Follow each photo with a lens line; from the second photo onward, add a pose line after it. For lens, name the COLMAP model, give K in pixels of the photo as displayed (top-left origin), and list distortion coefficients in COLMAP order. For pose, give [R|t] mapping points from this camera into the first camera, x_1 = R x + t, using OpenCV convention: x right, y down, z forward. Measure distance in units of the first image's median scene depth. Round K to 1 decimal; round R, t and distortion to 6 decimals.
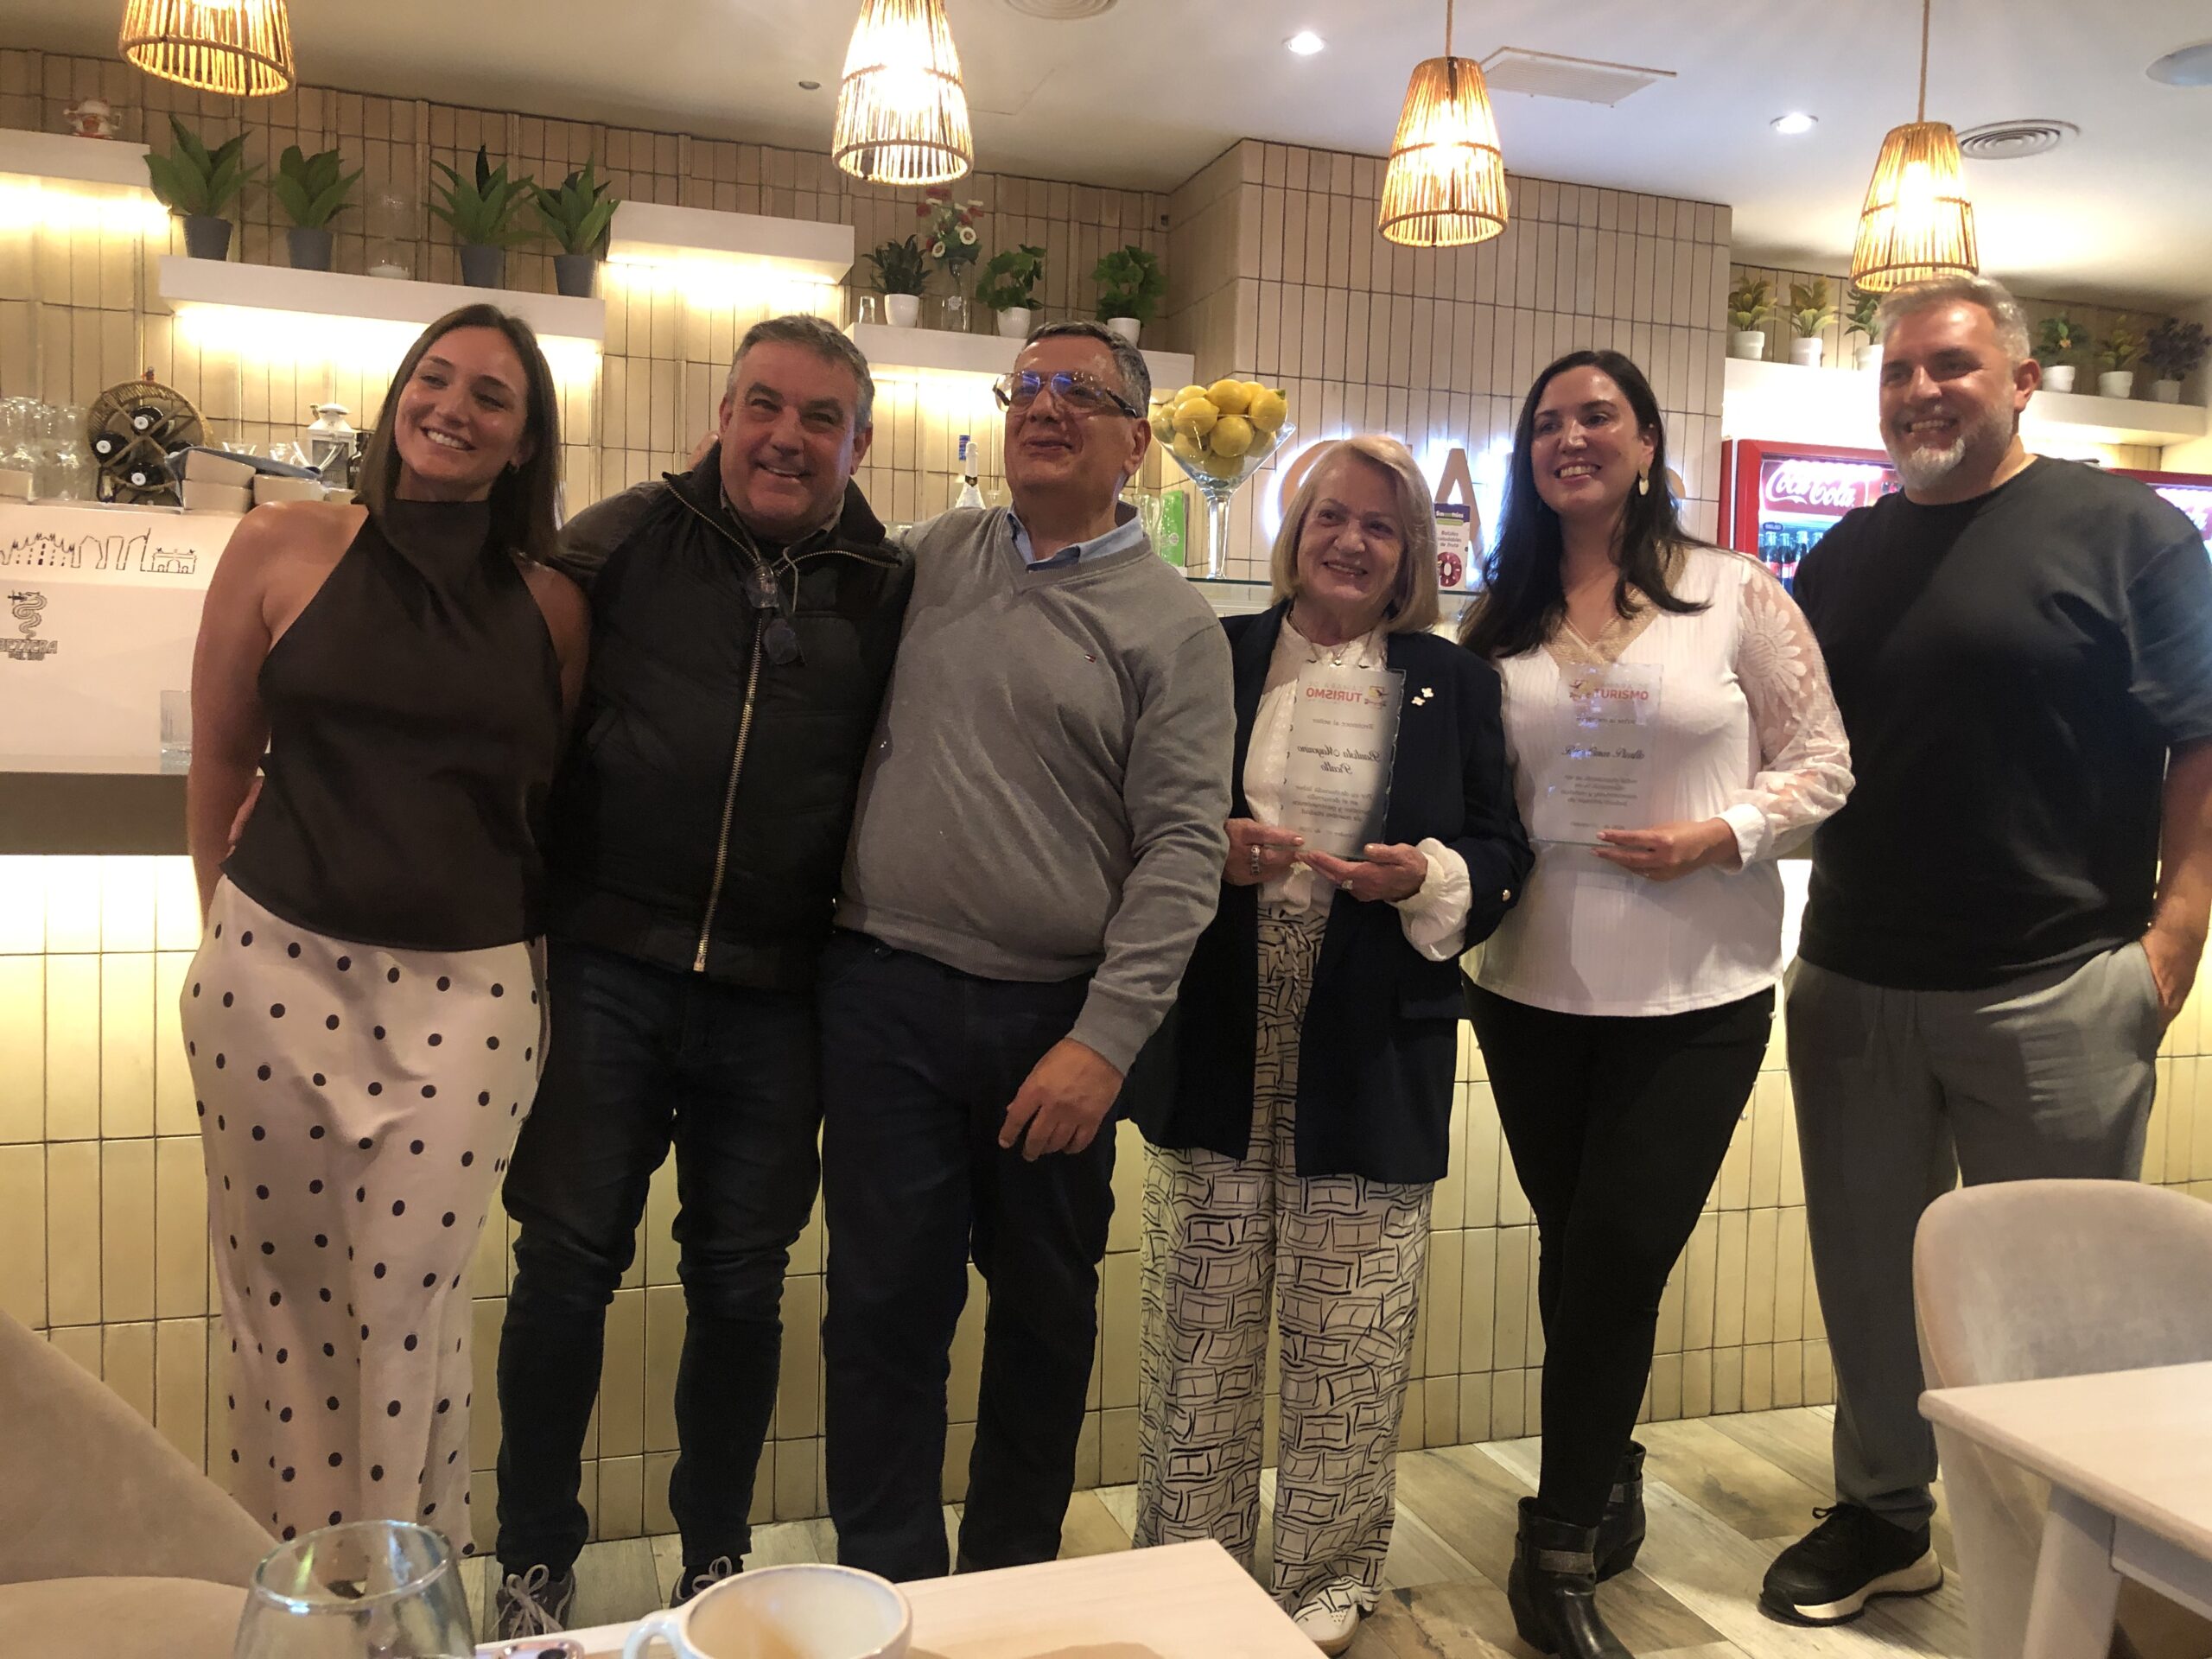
lens RADIAL K [[1839.8, 0, 1139.3], [0, 1839.8, 826.9], [0, 0, 1]] dist [0.023205, 0.011816]
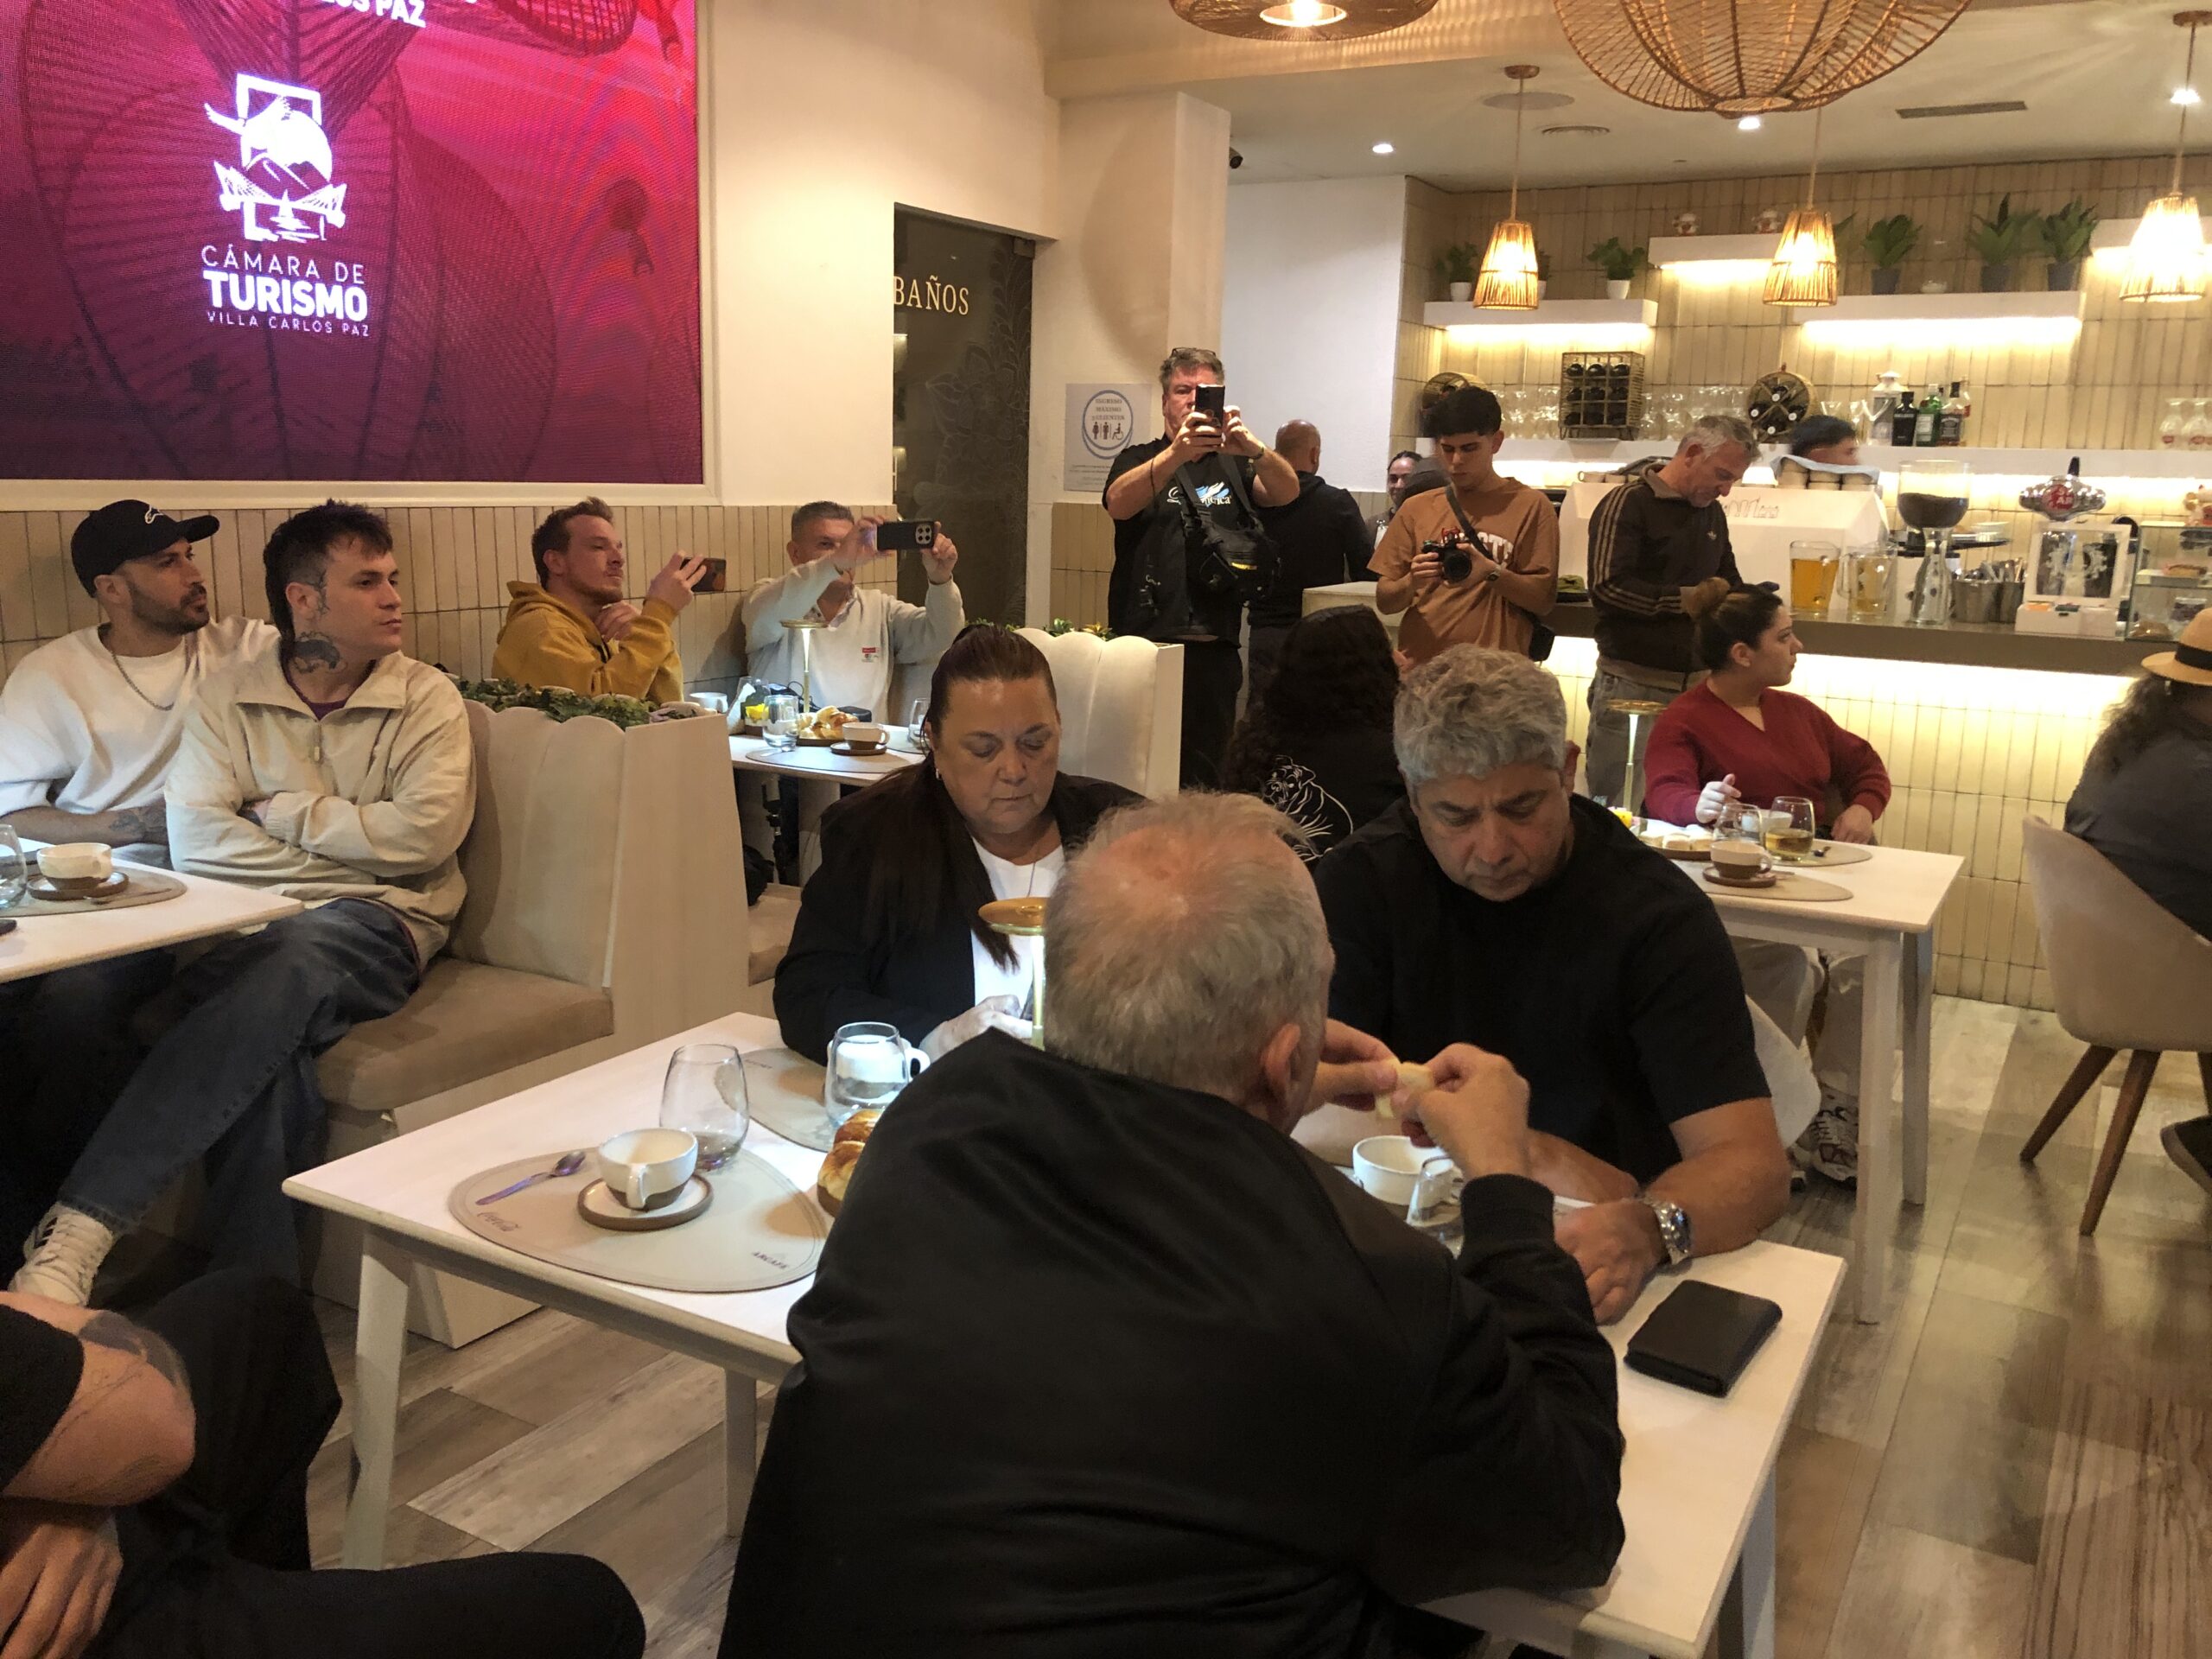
lens RADIAL K [[1810.8, 0, 1093.4], [0, 1810.8, 820.7], [0, 0, 1]] dist [0.012775, -0.001142]
pose [[0.654831, 0.133783, -0.743840, 0.297193], [-0.053252, 0.989929, 0.131164, -0.014038], [0.753897, -0.046279, 0.655361, -0.504531]]
